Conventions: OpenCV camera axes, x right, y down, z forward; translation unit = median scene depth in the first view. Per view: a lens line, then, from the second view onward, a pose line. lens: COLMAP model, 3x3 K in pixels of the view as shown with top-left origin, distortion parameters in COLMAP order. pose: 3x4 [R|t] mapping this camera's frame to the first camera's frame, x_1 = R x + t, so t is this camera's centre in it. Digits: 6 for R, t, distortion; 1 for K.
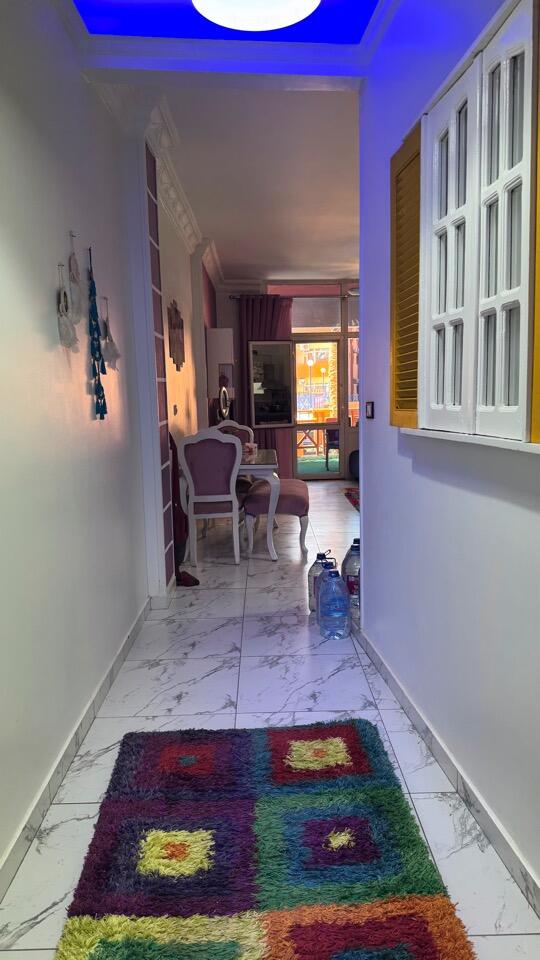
lens RADIAL K [[662.5, 0, 268.2], [0, 662.5, 486.0], [0, 0, 1]] dist [0.002058, -0.004053]
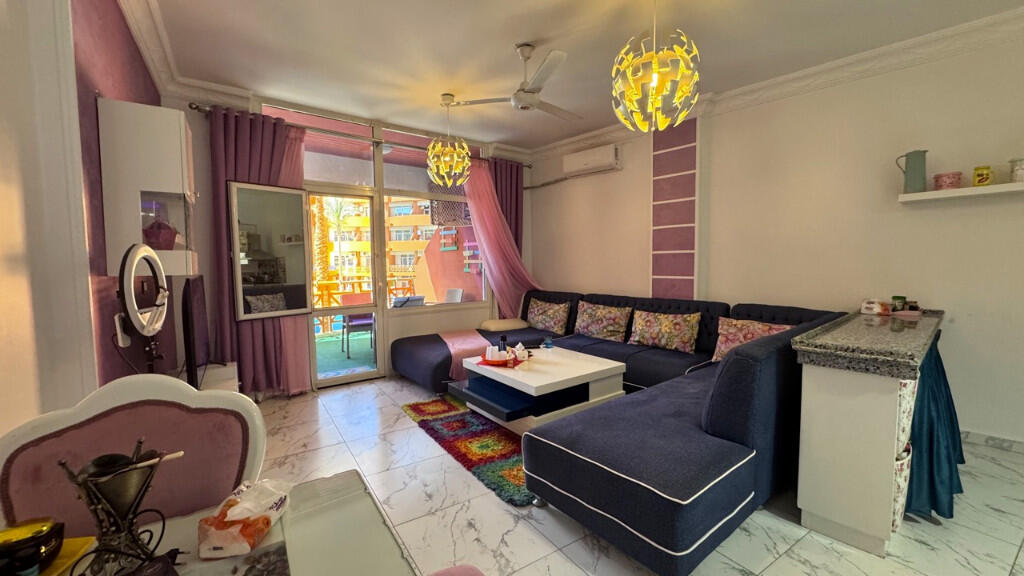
lens RADIAL K [[407.8, 0, 514.5], [0, 407.8, 287.3], [0, 0, 1]] dist [-0.003891, -0.000344]
pose [[0.835052, -0.018298, 0.549866, -0.017308], [0.064914, 0.995742, -0.065445, -0.074733], [-0.546327, 0.090344, 0.832685, 0.528788]]
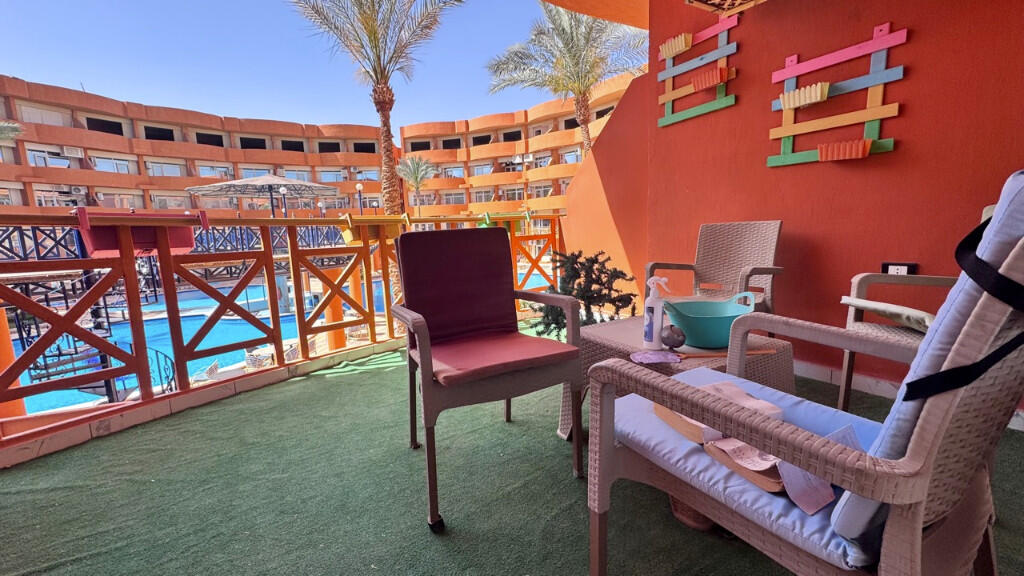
lens RADIAL K [[407.8, 0, 513.4], [0, 407.8, 287.1], [0, 0, 1]] dist [-0.003891, -0.000344]
pose [[0.921548, -0.066613, 0.382507, 0.082404], [0.070154, 0.997525, 0.004700, -0.099139], [-0.381874, 0.022503, 0.923941, 1.030837]]
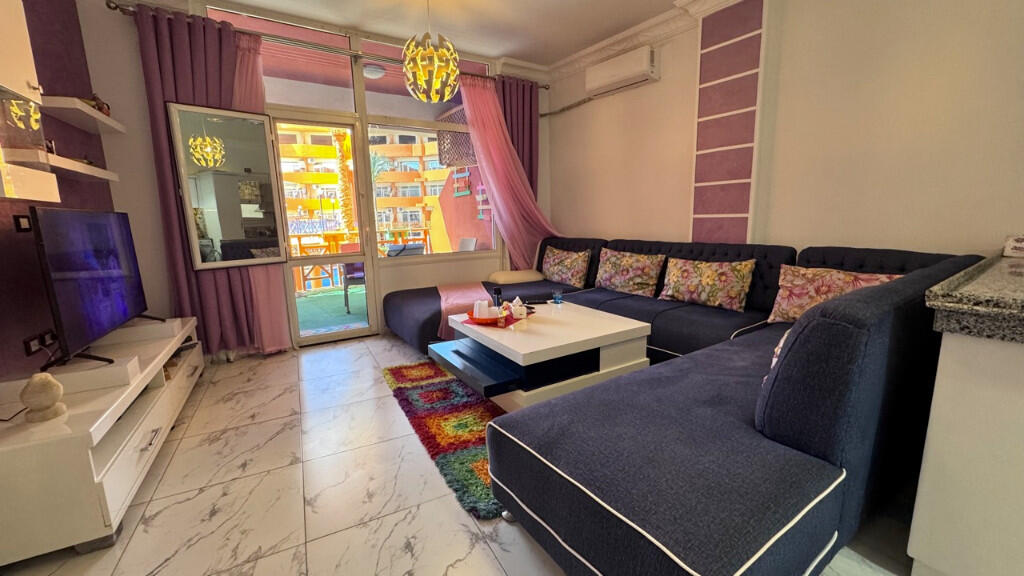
lens RADIAL K [[407.8, 0, 514.6], [0, 407.8, 288.1], [0, 0, 1]] dist [-0.003891, -0.000344]
pose [[0.883021, -0.075800, 0.463172, 0.050104], [0.065740, 0.997119, 0.037852, -0.066150], [-0.464707, -0.002975, 0.885460, 0.576448]]
